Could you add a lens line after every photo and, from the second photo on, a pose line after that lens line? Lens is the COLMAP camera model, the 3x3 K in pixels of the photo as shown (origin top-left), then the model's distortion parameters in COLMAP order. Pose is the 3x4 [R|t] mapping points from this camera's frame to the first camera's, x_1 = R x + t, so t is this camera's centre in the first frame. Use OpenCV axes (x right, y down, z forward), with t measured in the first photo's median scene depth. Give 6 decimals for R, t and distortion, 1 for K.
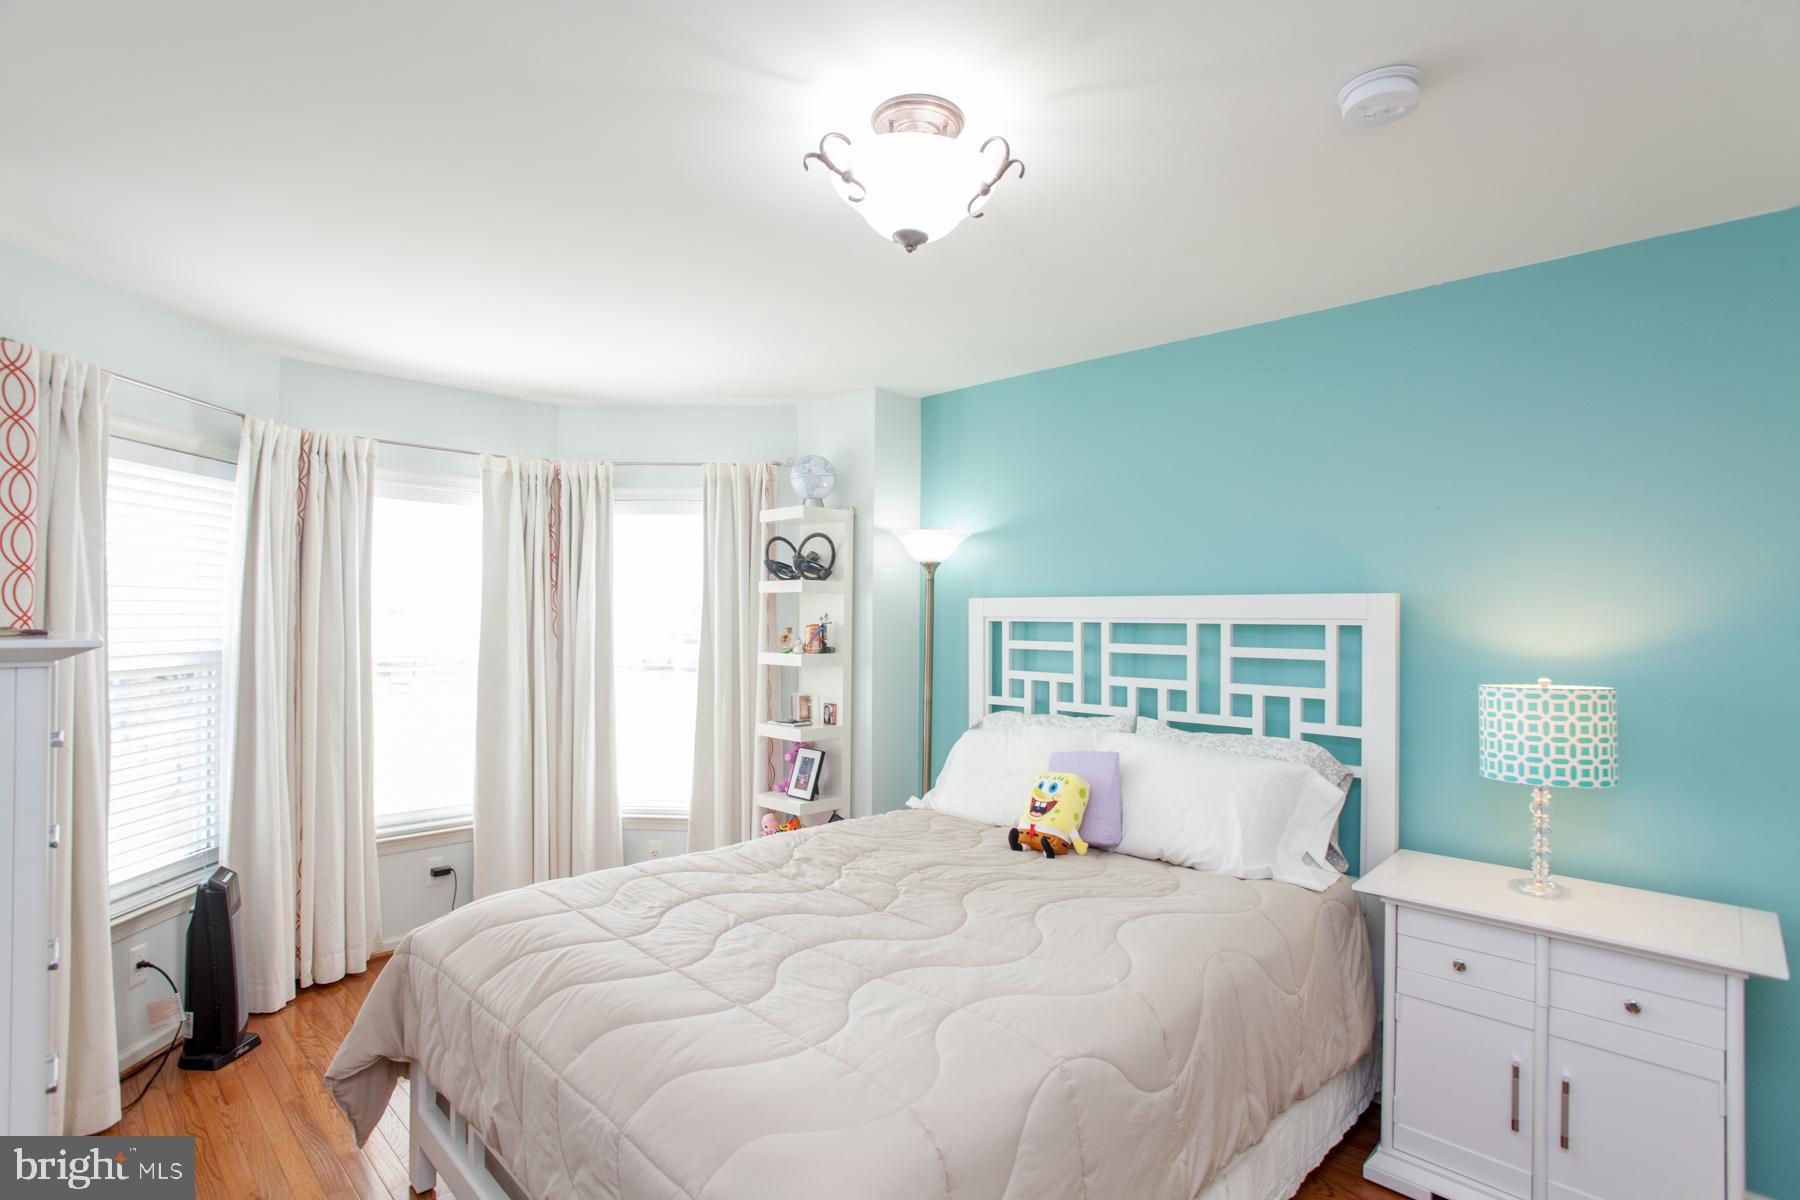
lens RADIAL K [[870.2, 0, 894.8], [0, 870.2, 605.0], [0, 0, 1]] dist [-0.074811, 0.035257]
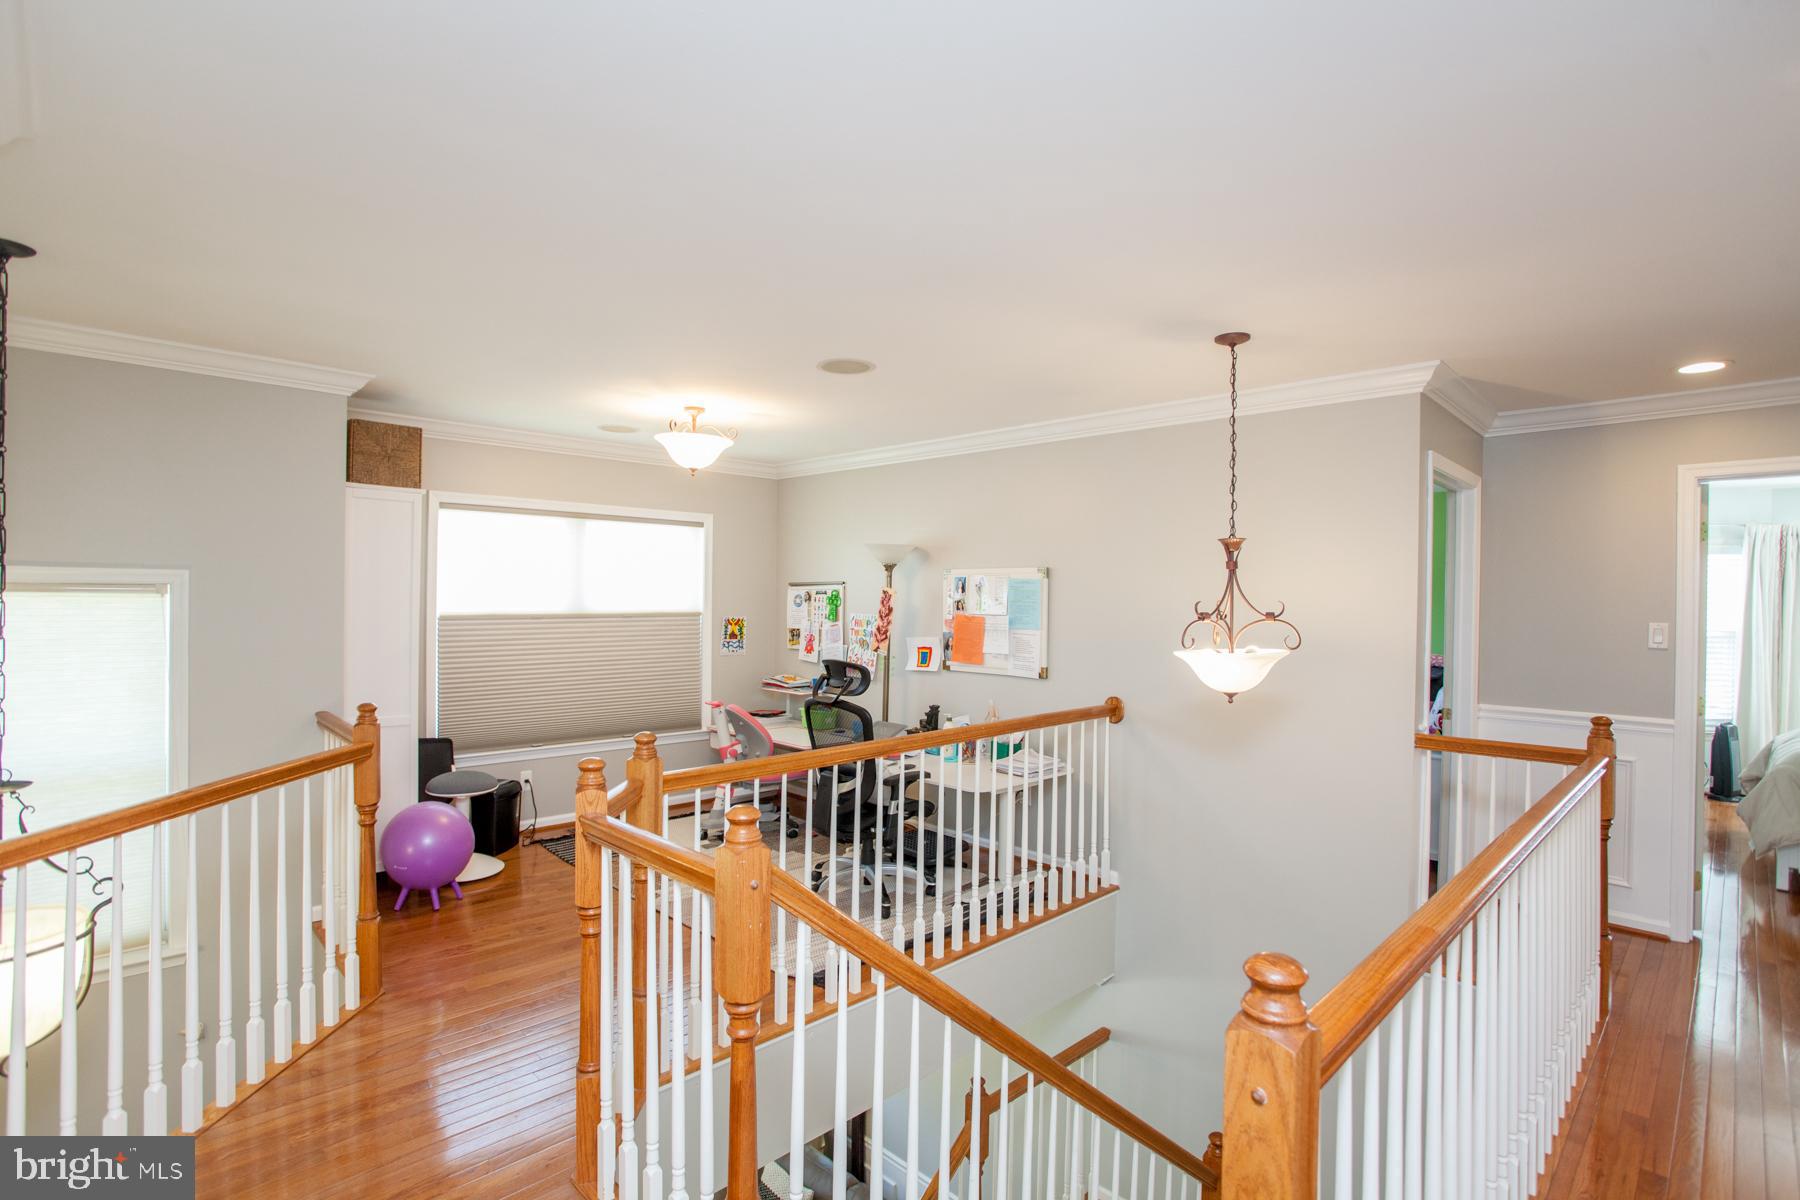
lens RADIAL K [[870.2, 0, 894.8], [0, 870.2, 605.0], [0, 0, 1]] dist [-0.074811, 0.035257]
pose [[0.016100, 0.000303, -0.999870, 1.448221], [-0.004893, 0.999988, 0.000225, -0.002212], [0.999858, 0.004889, 0.016101, -1.328293]]
